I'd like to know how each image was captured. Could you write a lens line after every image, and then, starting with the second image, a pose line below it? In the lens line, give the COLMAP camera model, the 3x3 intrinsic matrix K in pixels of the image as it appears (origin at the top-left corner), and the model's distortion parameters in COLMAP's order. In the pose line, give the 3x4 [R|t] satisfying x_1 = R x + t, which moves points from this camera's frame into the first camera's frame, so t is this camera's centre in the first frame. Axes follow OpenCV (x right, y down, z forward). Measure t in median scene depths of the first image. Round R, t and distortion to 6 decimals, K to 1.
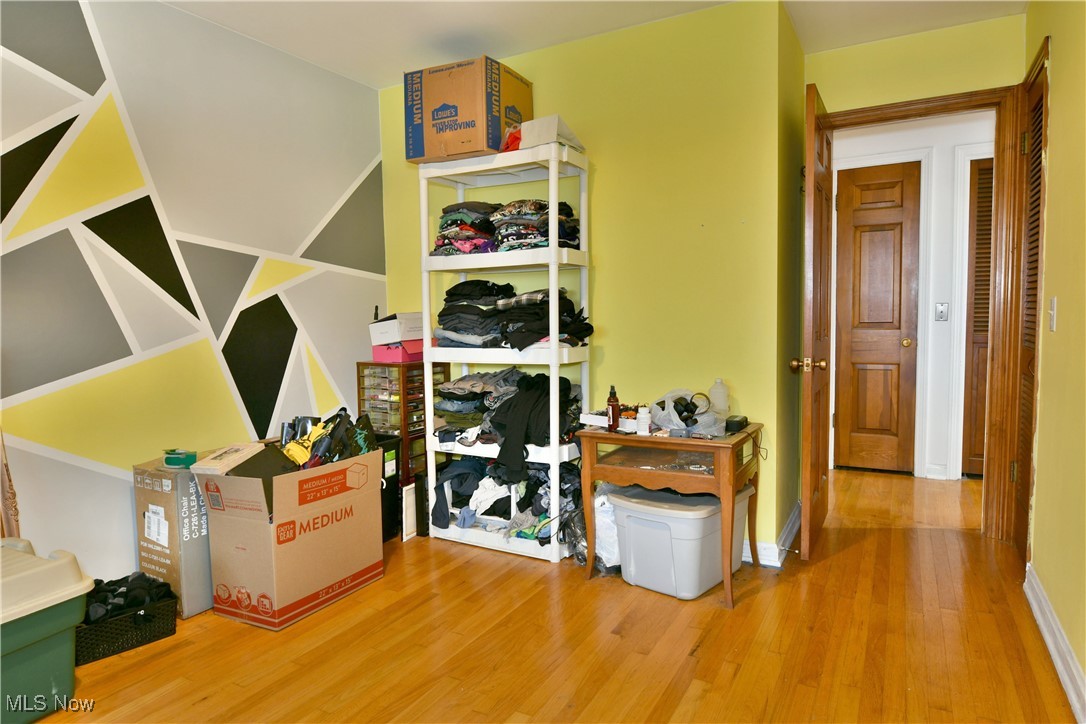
lens RADIAL K [[662.9, 0, 543.0], [0, 662.9, 362.0], [0, 0, 1]] dist [-0.005195, -0.002751]
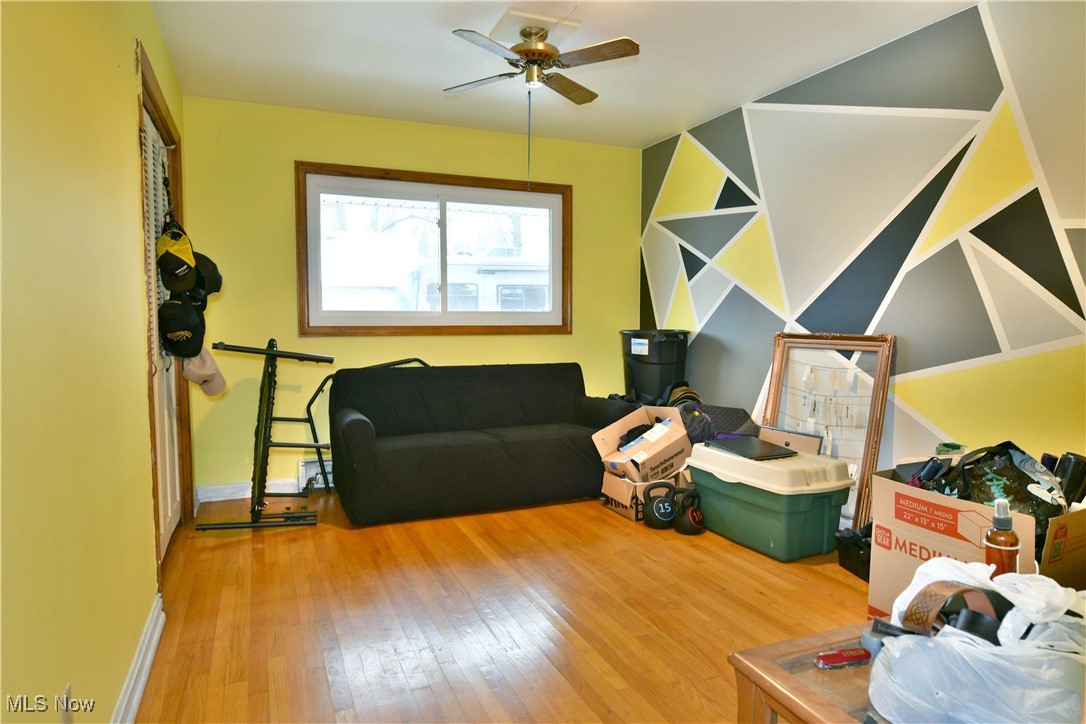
lens RADIAL K [[662.9, 0, 543.0], [0, 662.9, 362.0], [0, 0, 1]] dist [-0.005195, -0.002751]
pose [[-0.615120, 0.067924, -0.785502, 0.628773], [-0.050277, 0.990875, 0.125054, -0.090229], [0.786828, 0.116416, -0.606093, 1.089368]]
